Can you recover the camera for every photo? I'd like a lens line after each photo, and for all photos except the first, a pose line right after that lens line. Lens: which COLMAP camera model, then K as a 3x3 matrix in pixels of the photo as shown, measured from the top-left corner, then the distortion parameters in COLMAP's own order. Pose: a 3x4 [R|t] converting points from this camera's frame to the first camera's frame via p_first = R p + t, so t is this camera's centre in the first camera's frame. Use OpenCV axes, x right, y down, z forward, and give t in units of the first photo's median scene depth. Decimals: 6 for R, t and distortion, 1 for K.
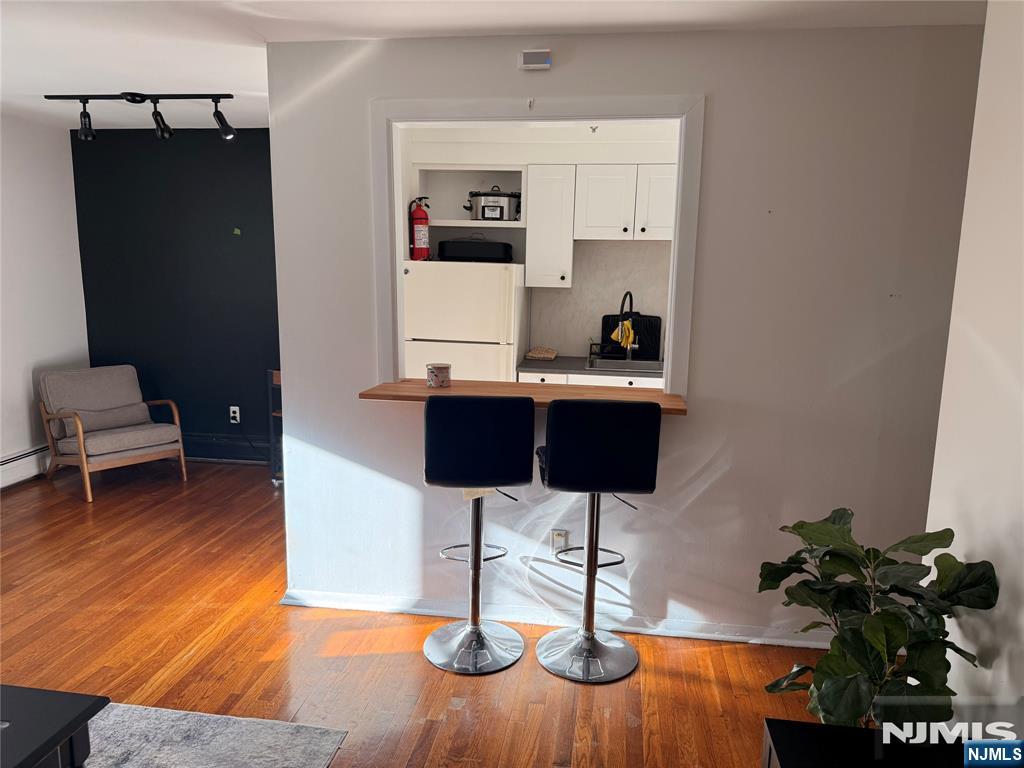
lens RADIAL K [[726.2, 0, 512.9], [0, 726.2, 383.8], [0, 0, 1]] dist [0.009227, -0.022181]
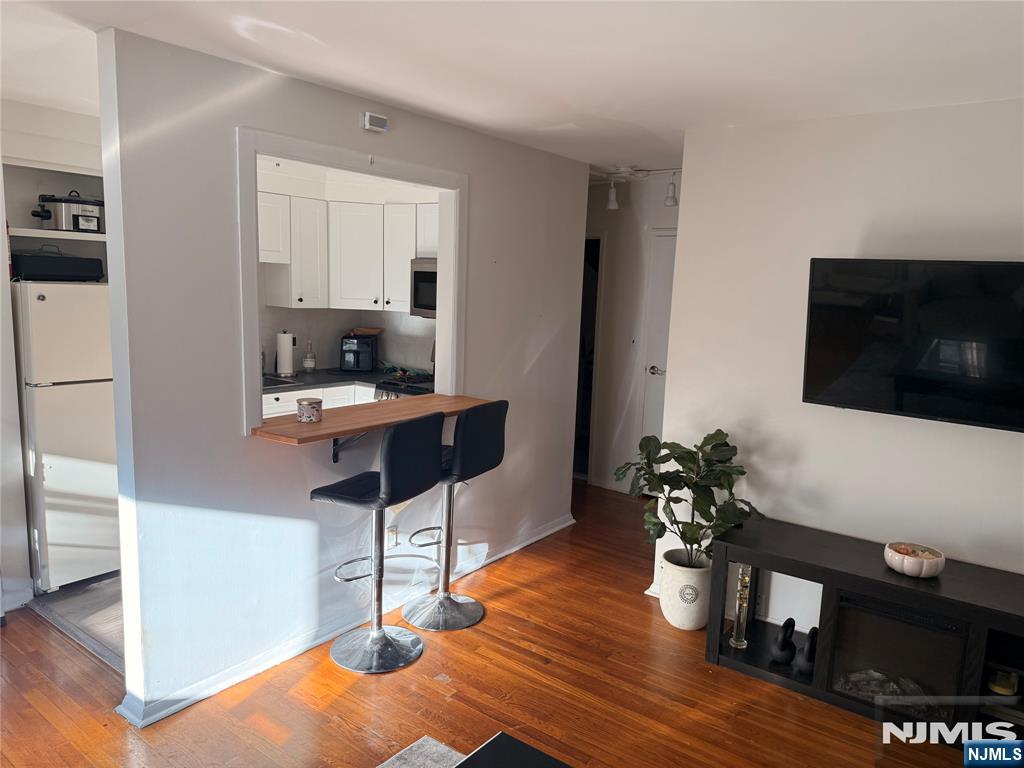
lens RADIAL K [[726.2, 0, 516.3], [0, 726.2, 385.7], [0, 0, 1]] dist [0.009227, -0.022181]
pose [[0.485909, -0.123751, 0.865204, -0.543047], [0.110221, 0.990698, 0.079799, -0.060970], [-0.867032, 0.056589, 0.495029, 0.157108]]
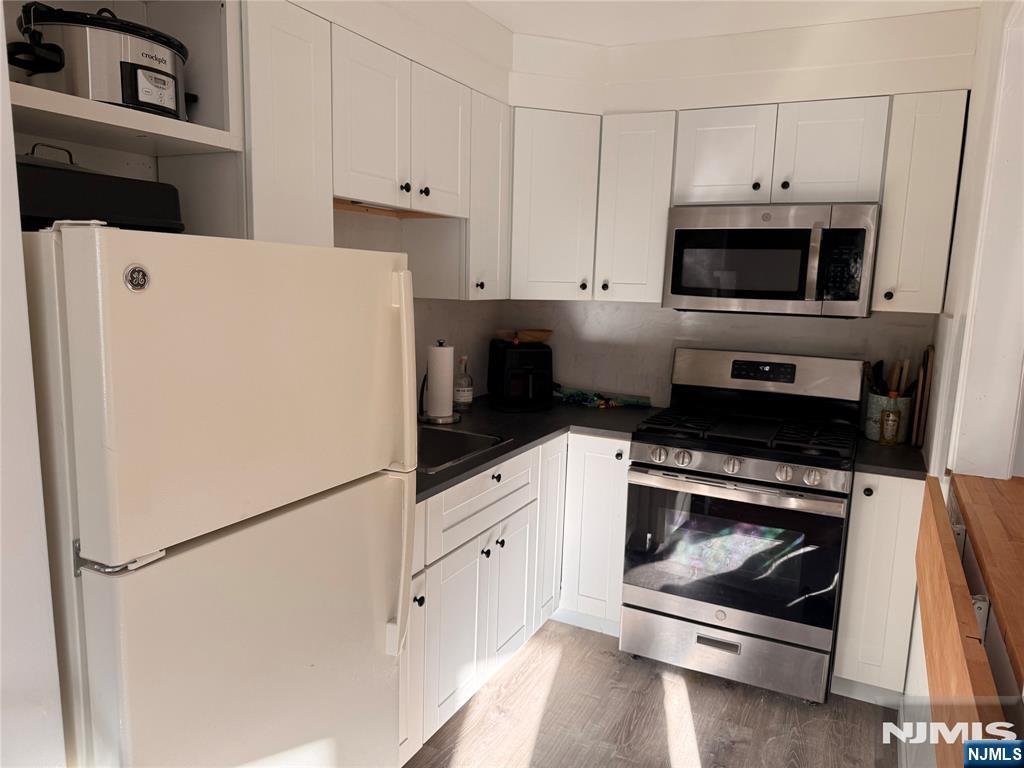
lens RADIAL K [[726.2, 0, 503.7], [0, 726.2, 387.7], [0, 0, 1]] dist [0.009227, -0.022181]
pose [[0.330791, -0.157155, 0.930526, -0.303157], [0.135258, 0.983751, 0.118061, -0.121437], [-0.933960, 0.086808, 0.346673, 0.752027]]
